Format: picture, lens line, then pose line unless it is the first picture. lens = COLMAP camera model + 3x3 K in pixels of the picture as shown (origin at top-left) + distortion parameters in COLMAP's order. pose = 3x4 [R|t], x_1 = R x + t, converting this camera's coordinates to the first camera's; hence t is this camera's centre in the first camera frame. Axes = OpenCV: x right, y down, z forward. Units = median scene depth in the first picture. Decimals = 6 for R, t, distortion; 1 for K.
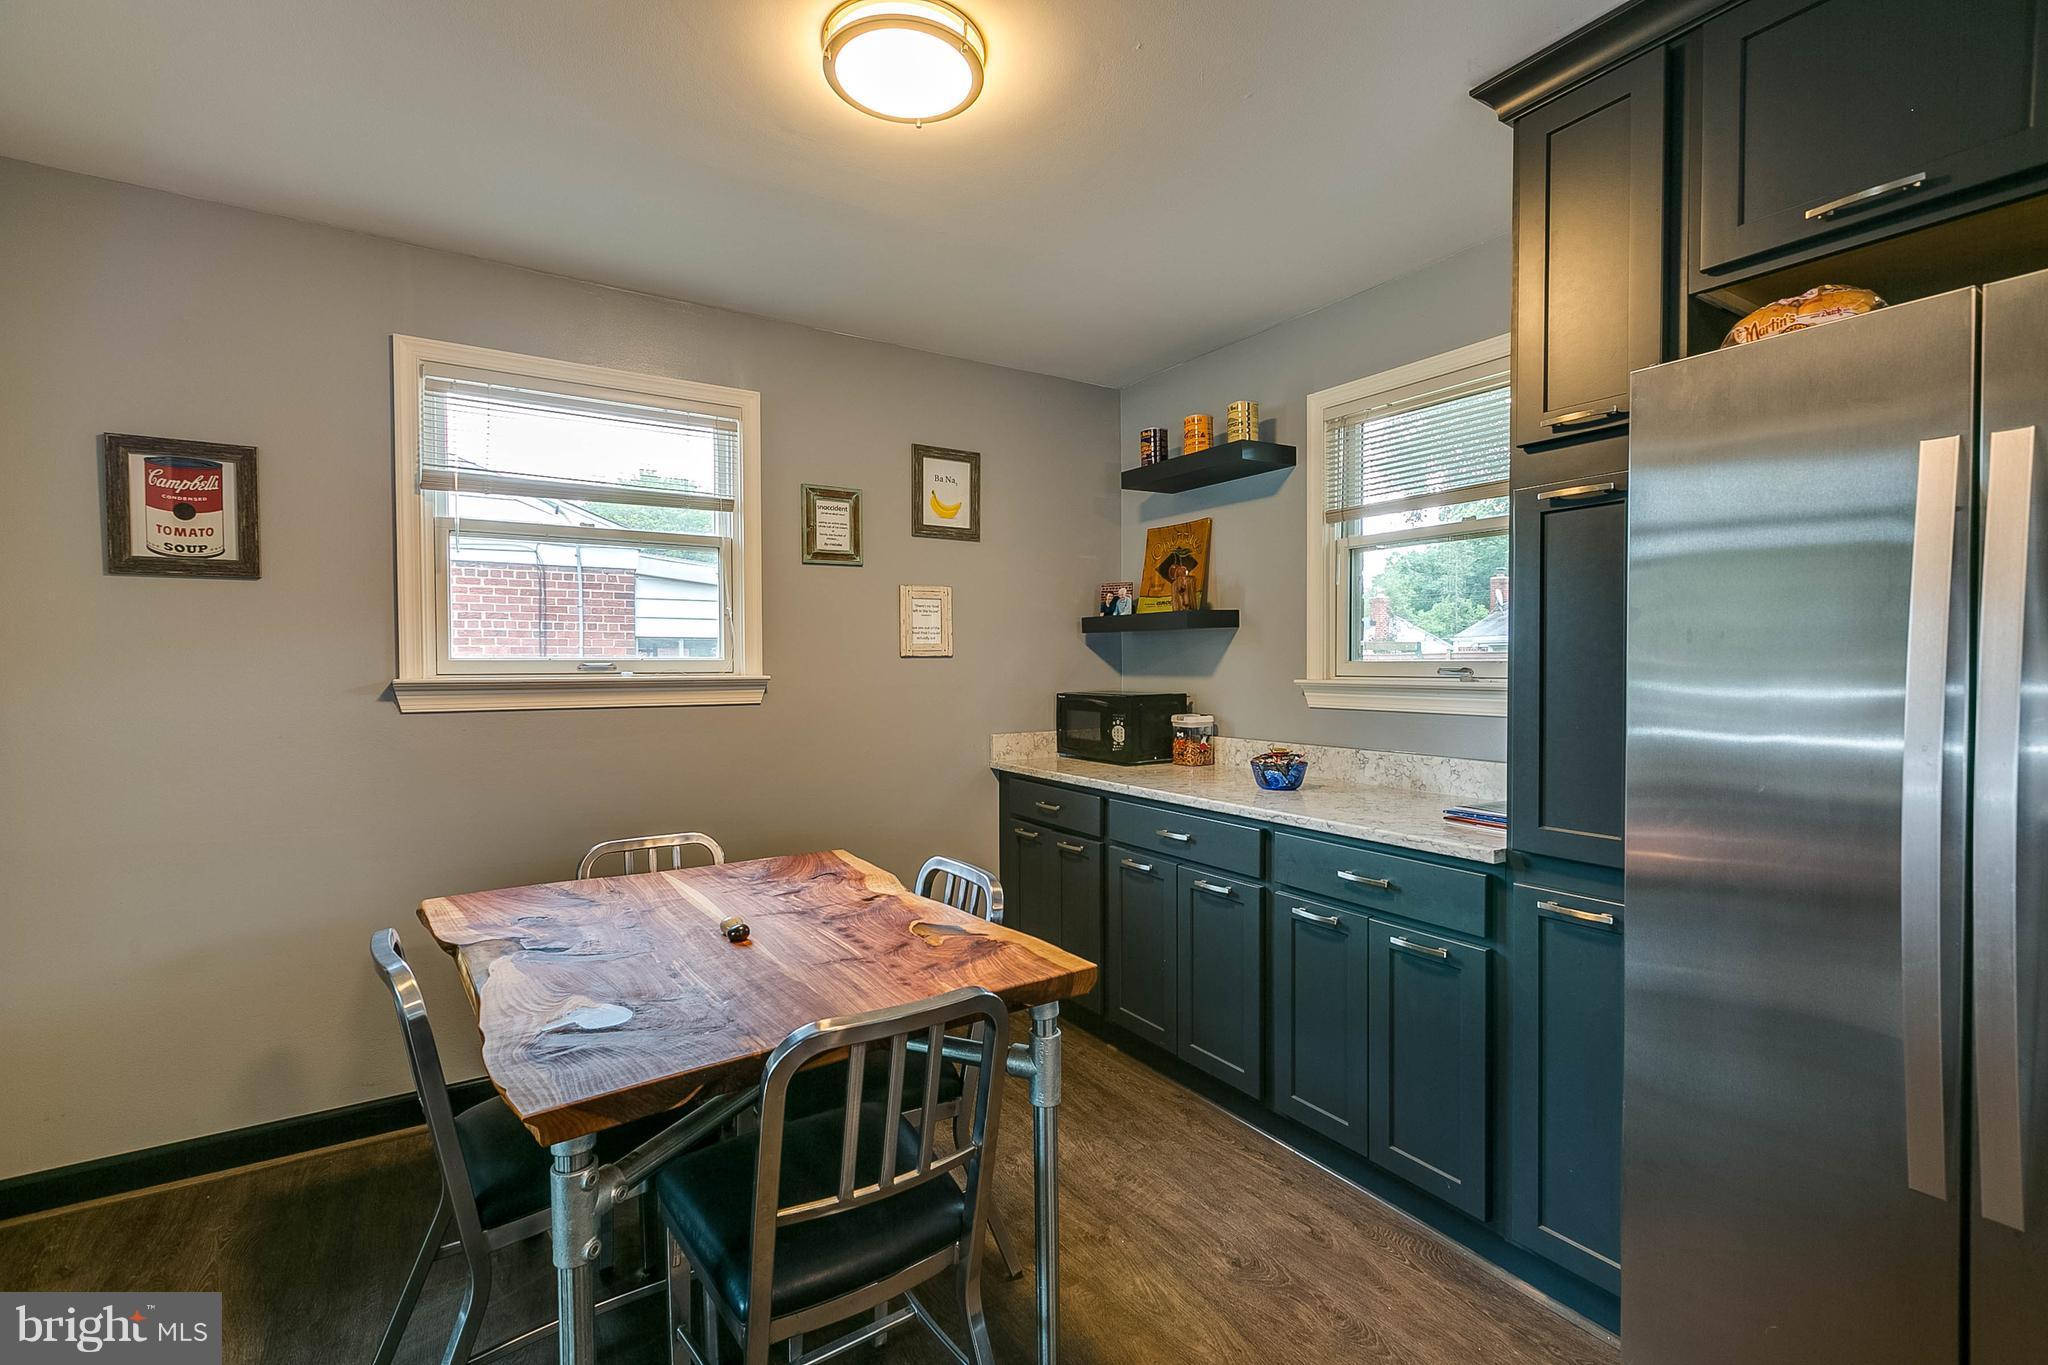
lens RADIAL K [[892.8, 0, 1024.0], [0, 892.8, 682.5], [0, 0, 1]] dist [-0.017726, -0.000074]
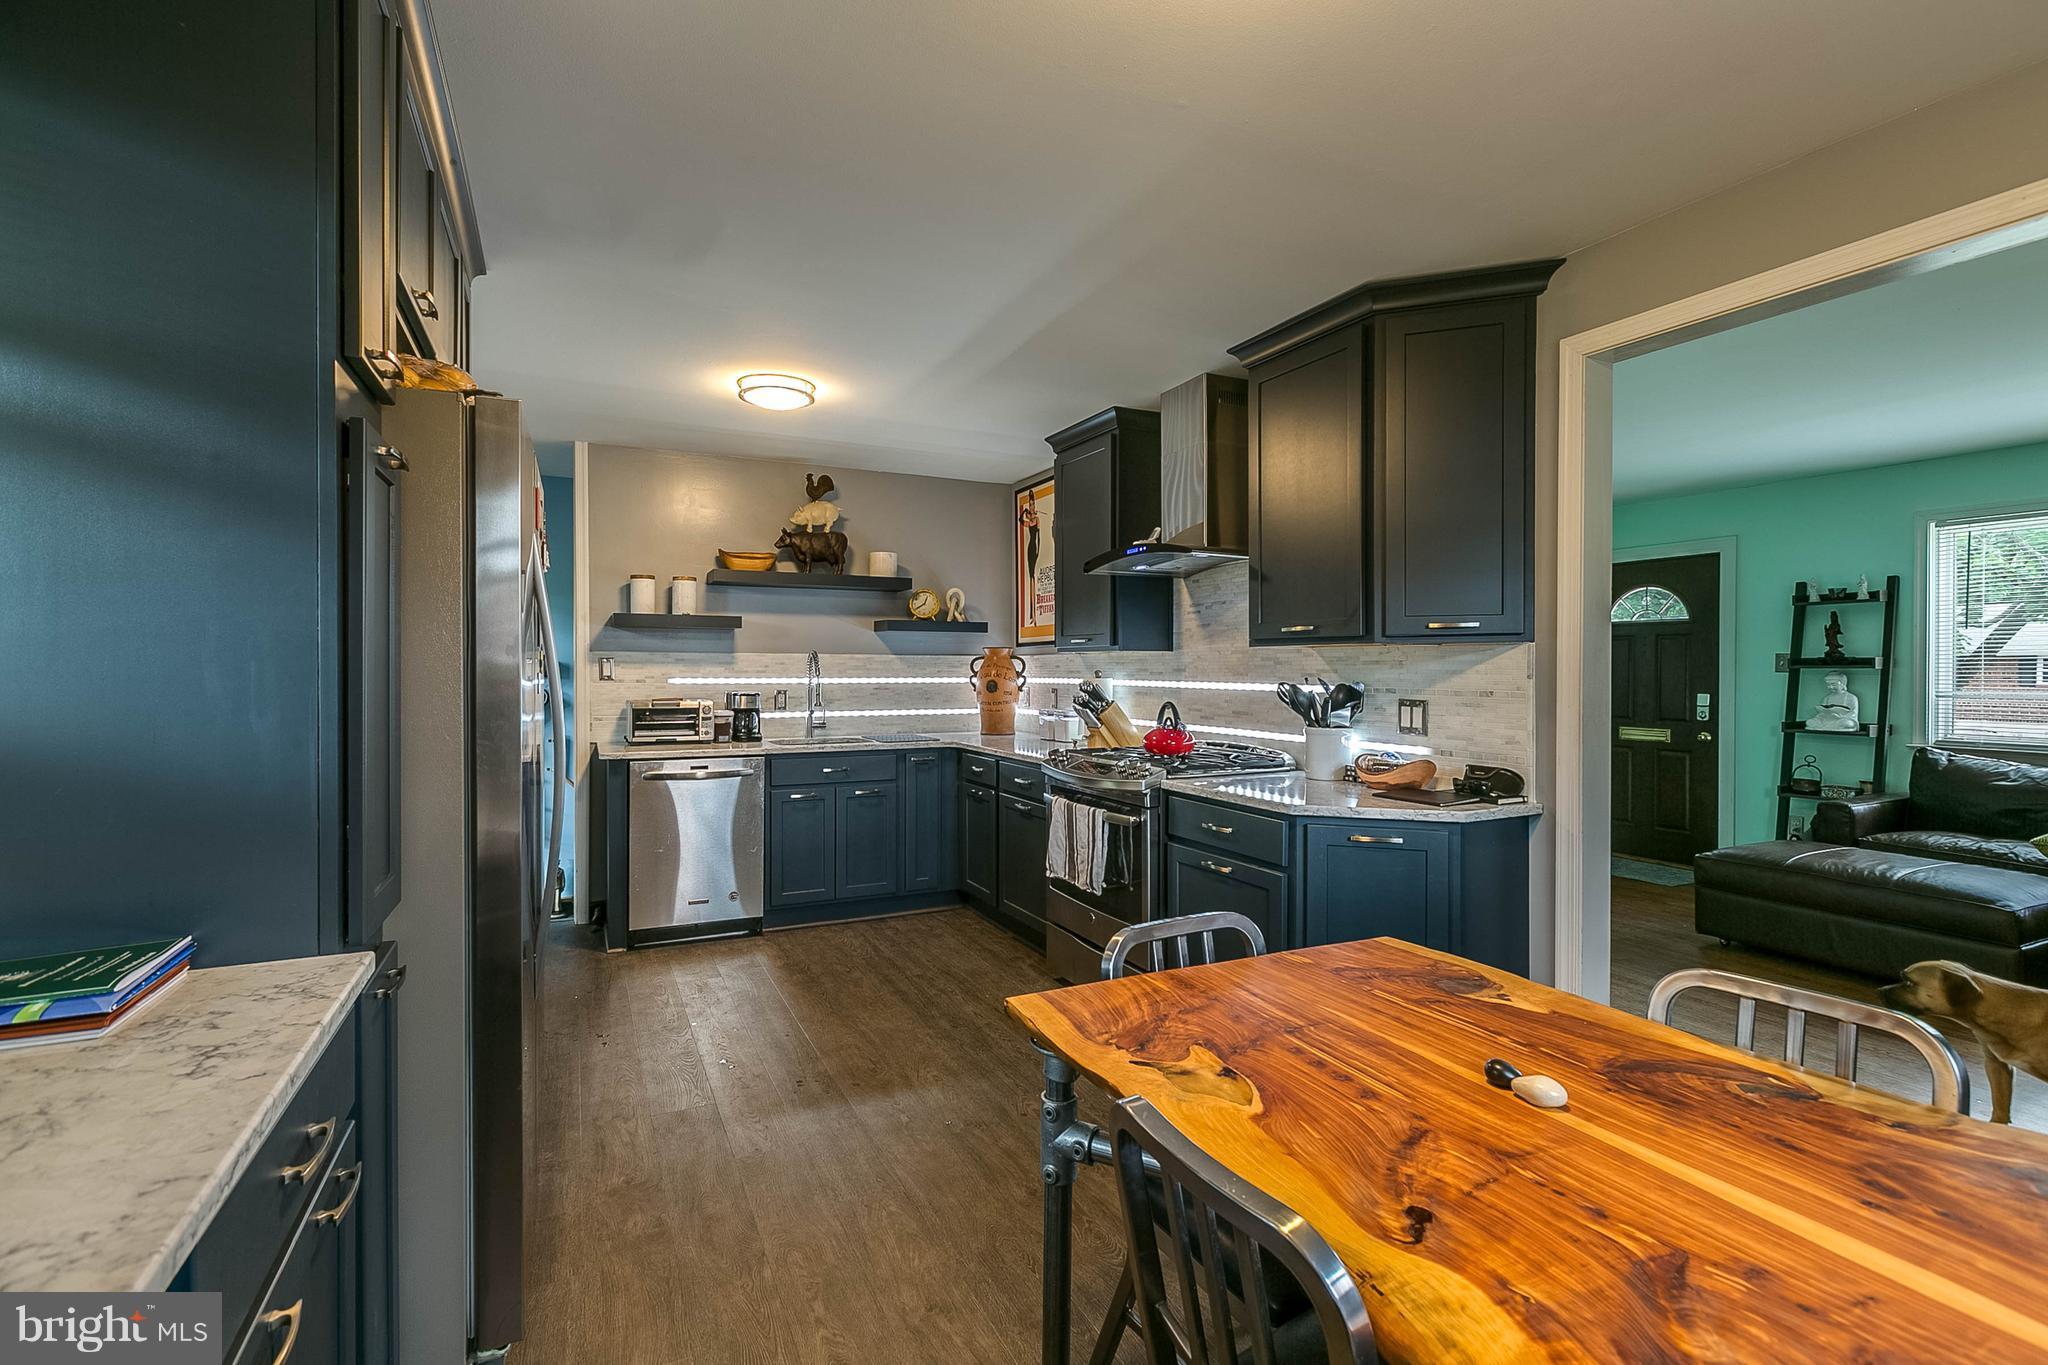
lens RADIAL K [[928.3, 0, 1005.5], [0, 928.3, 671.6], [0, 0, 1]] dist [-0.000935, -0.000282]
pose [[-0.991674, -0.001629, 0.128764, -0.023974], [0.001546, 0.999697, 0.024553, -0.026480], [-0.128765, 0.024548, -0.991371, 1.107918]]
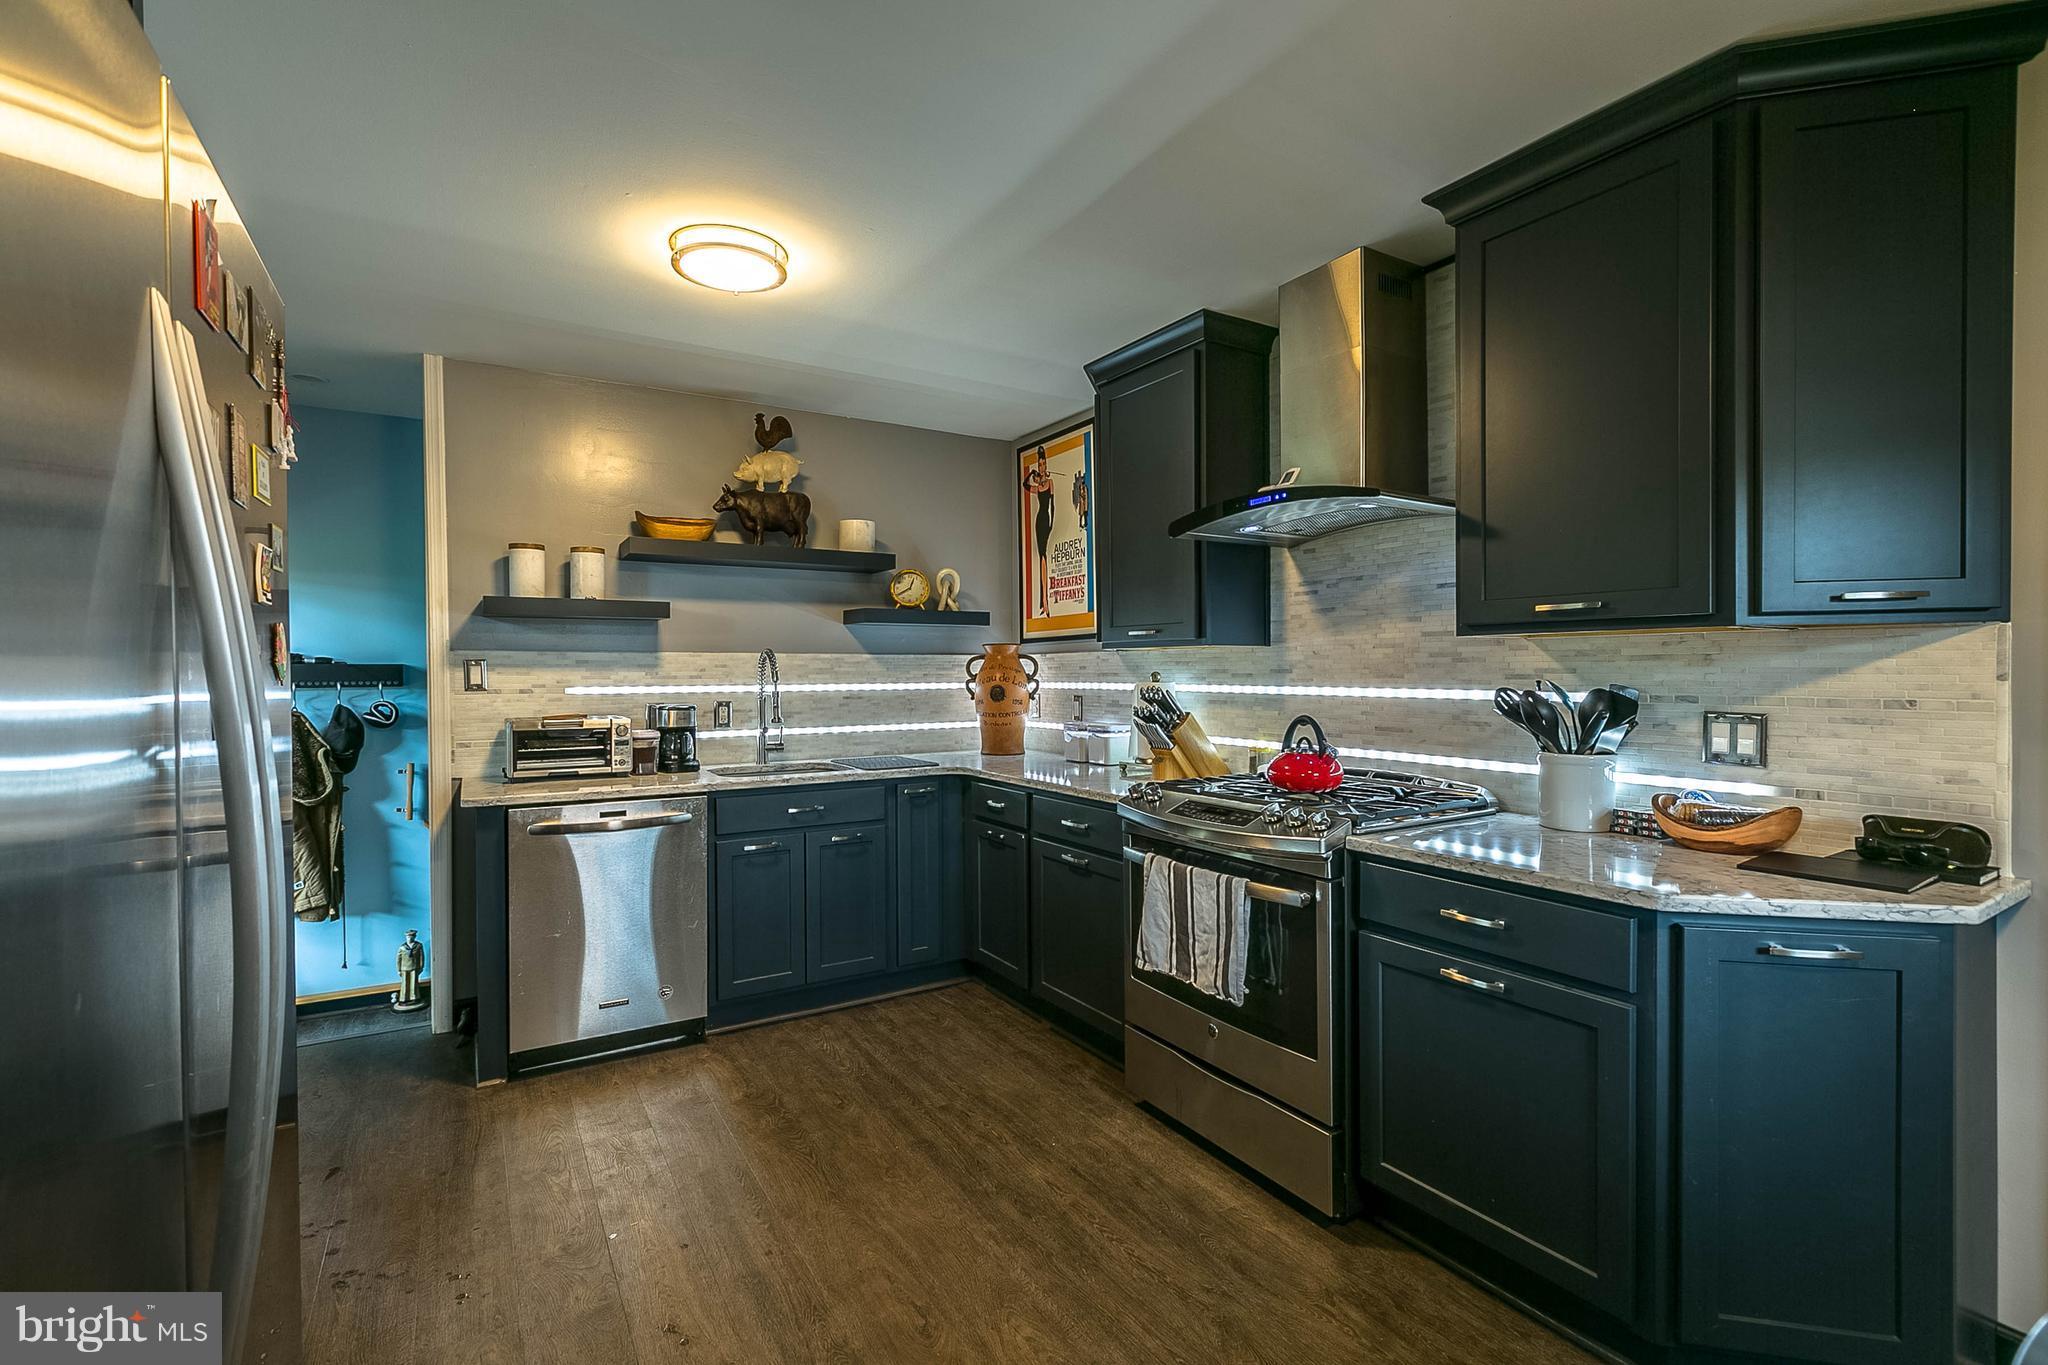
lens RADIAL K [[906.8, 0, 1014.1], [0, 906.8, 680.6], [0, 0, 1]] dist [0.001633, 0.000306]
pose [[-0.999785, 0.005562, 0.019977, 0.199048], [0.006209, 0.999454, 0.032467, -0.017093], [-0.019785, 0.032584, -0.999273, 0.672718]]
